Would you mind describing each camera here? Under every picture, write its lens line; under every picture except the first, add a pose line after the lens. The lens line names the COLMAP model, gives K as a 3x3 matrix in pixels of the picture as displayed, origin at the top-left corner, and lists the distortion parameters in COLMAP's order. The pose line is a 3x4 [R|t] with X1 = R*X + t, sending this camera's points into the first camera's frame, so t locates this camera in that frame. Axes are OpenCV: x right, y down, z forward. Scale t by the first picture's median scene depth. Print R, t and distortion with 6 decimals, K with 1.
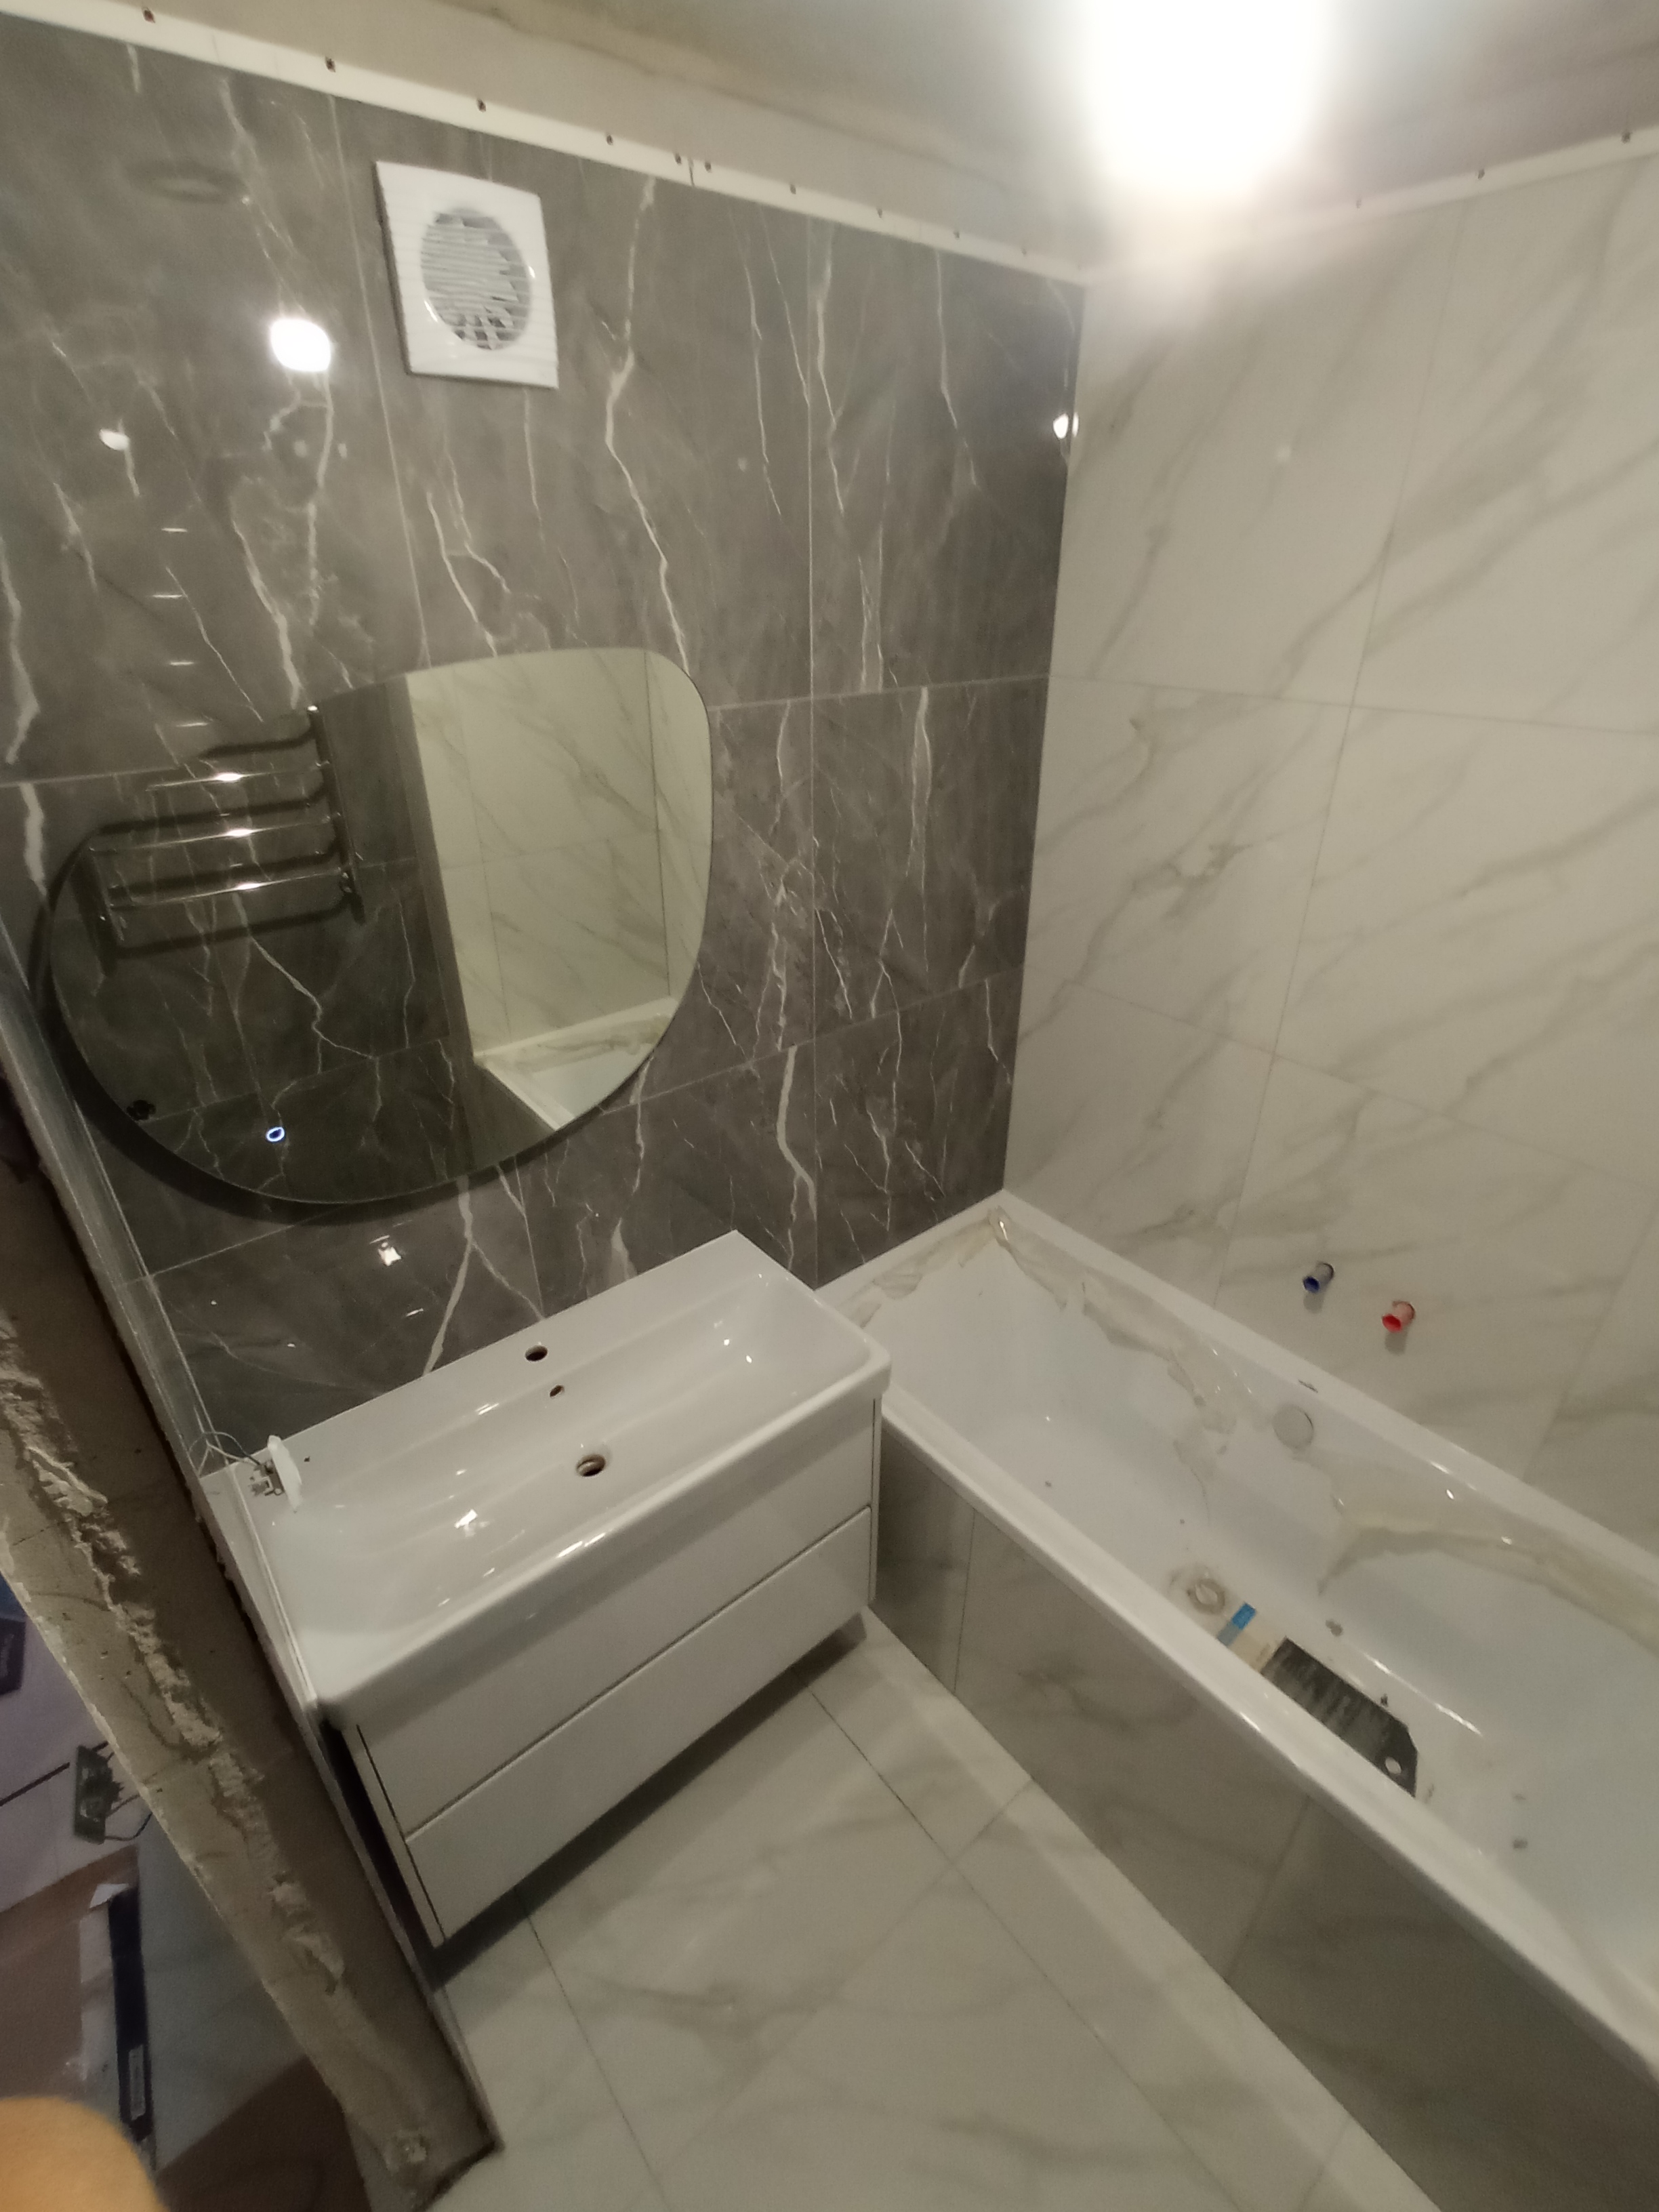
lens RADIAL K [[998.1, 0, 813.8], [0, 998.1, 1103.0], [0, 0, 1]] dist [-0.047679, 0.026916]
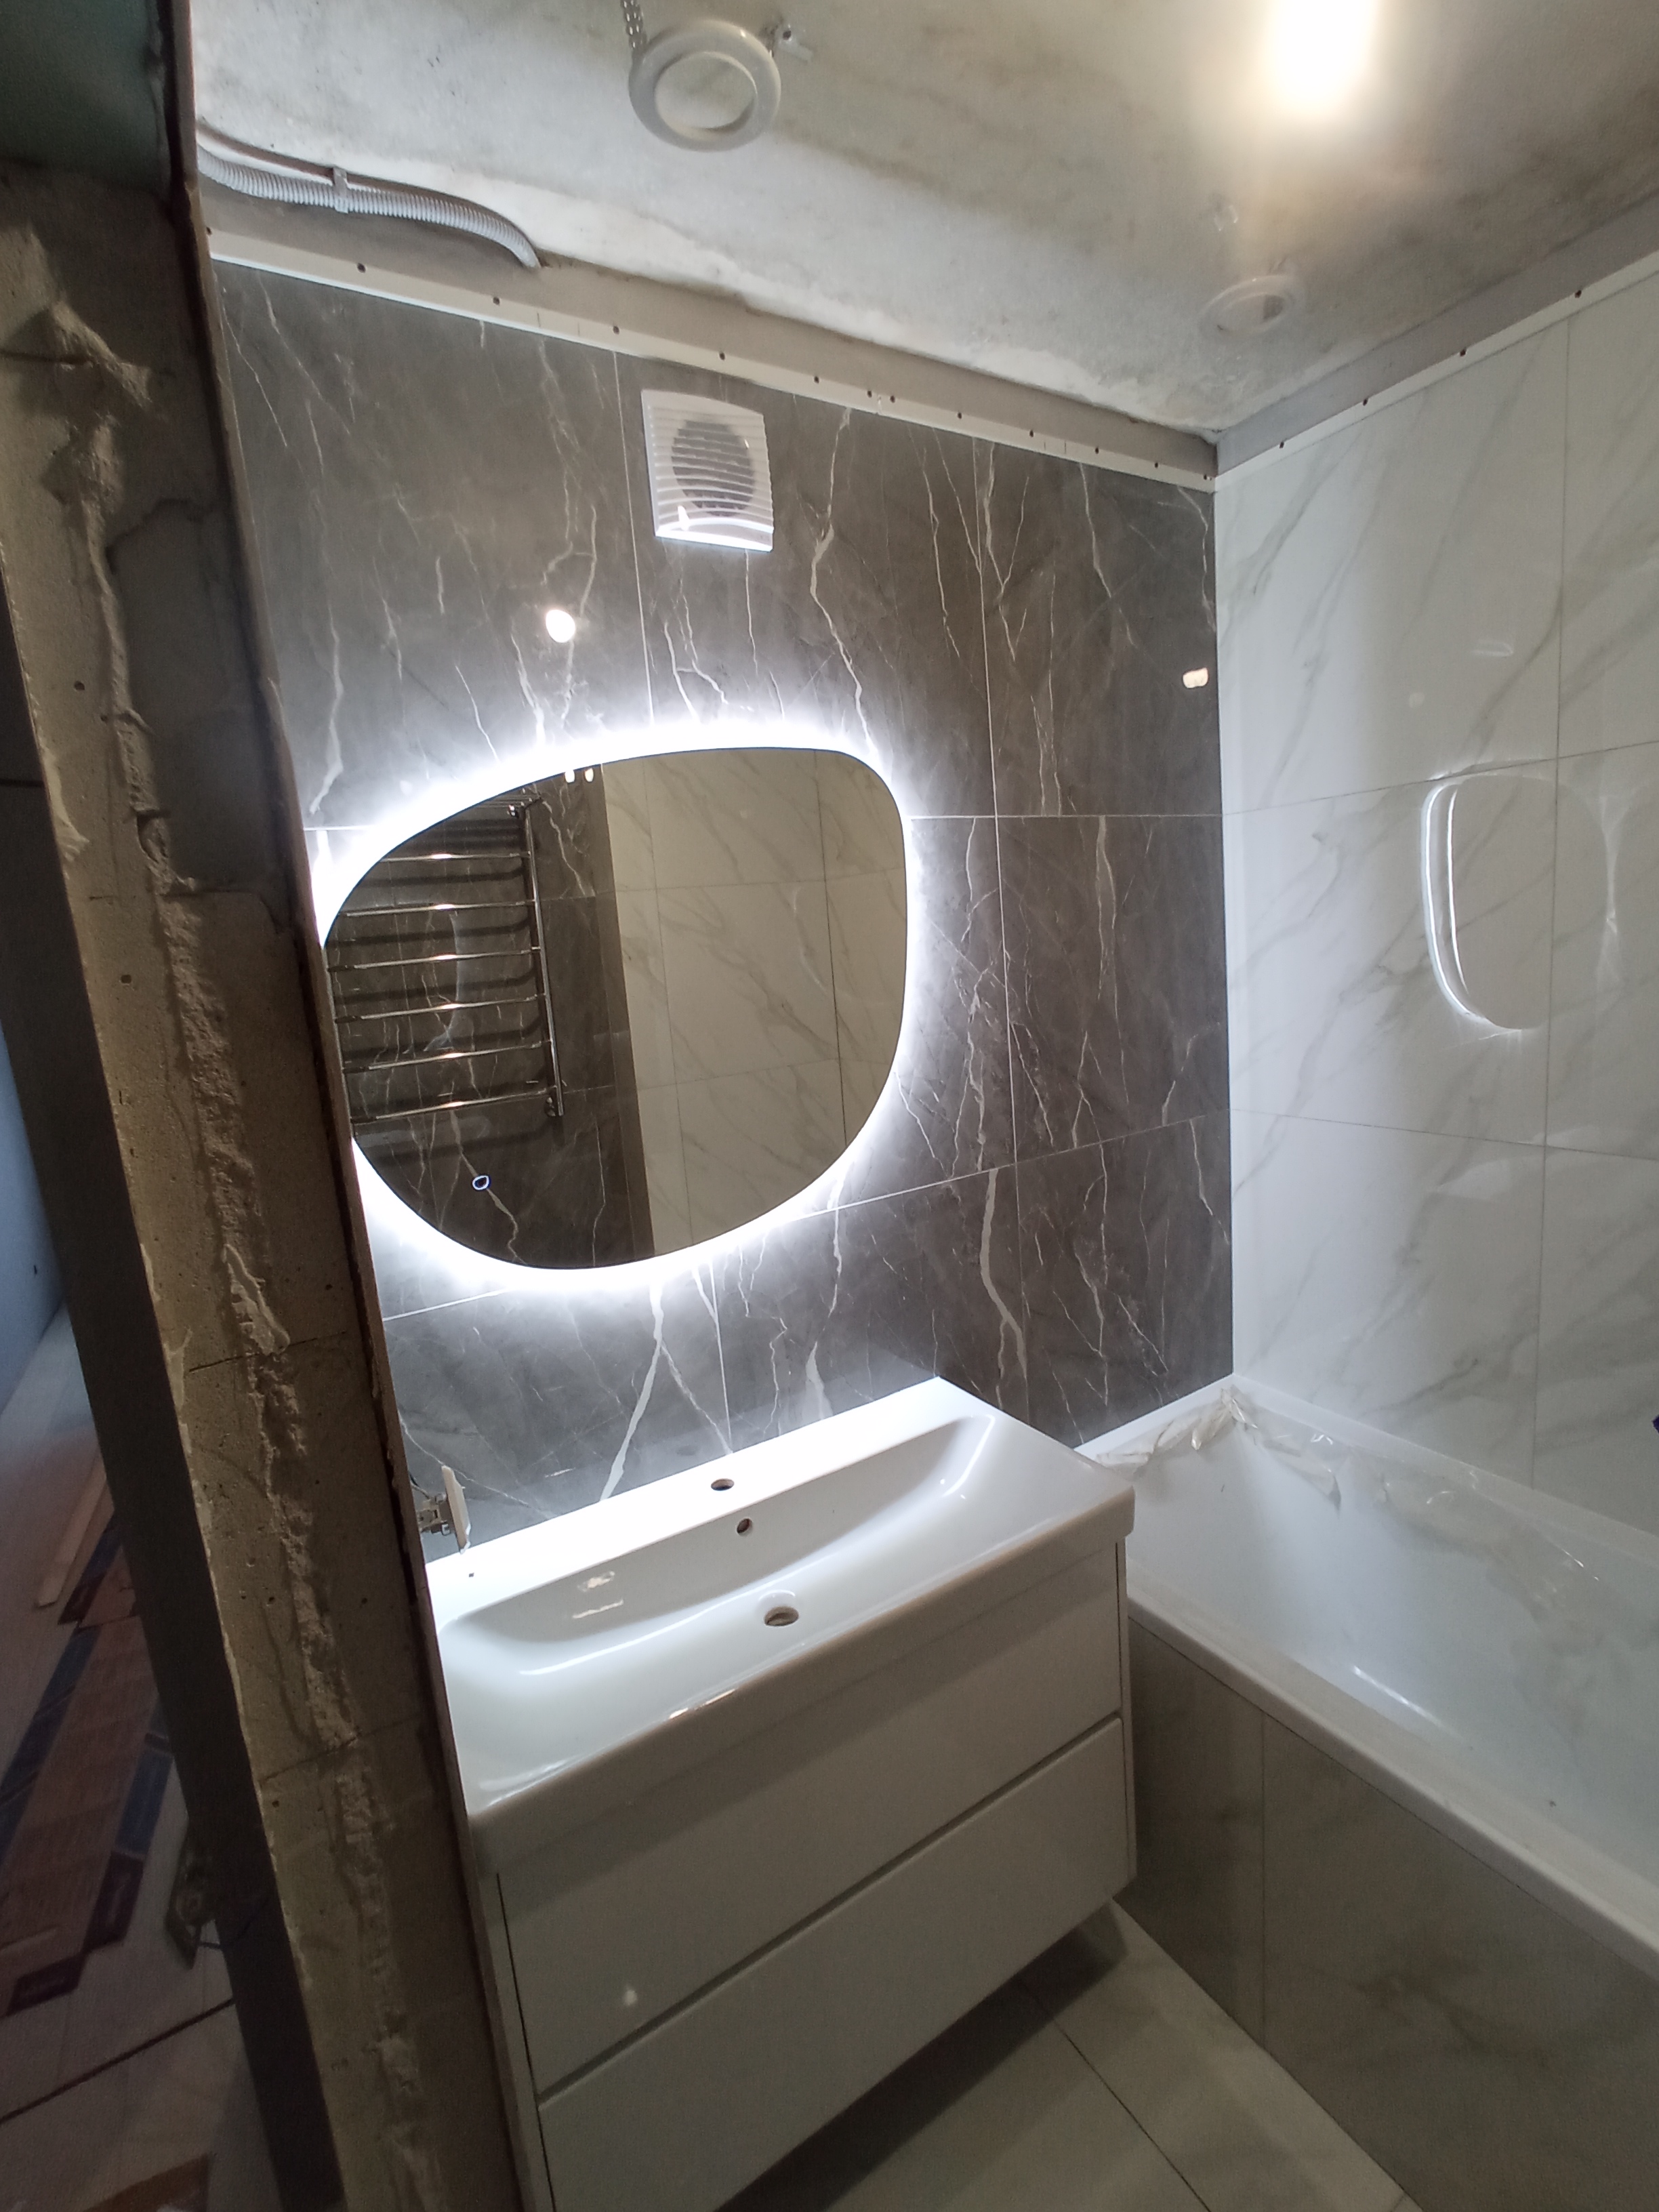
lens RADIAL K [[998.1, 0, 813.8], [0, 998.1, 1103.0], [0, 0, 1]] dist [-0.047679, 0.026916]
pose [[0.986189, -0.052616, -0.157047, -0.041618], [-0.001525, 0.945273, -0.326276, 0.217526], [0.165620, 0.322009, 0.932138, 0.073391]]
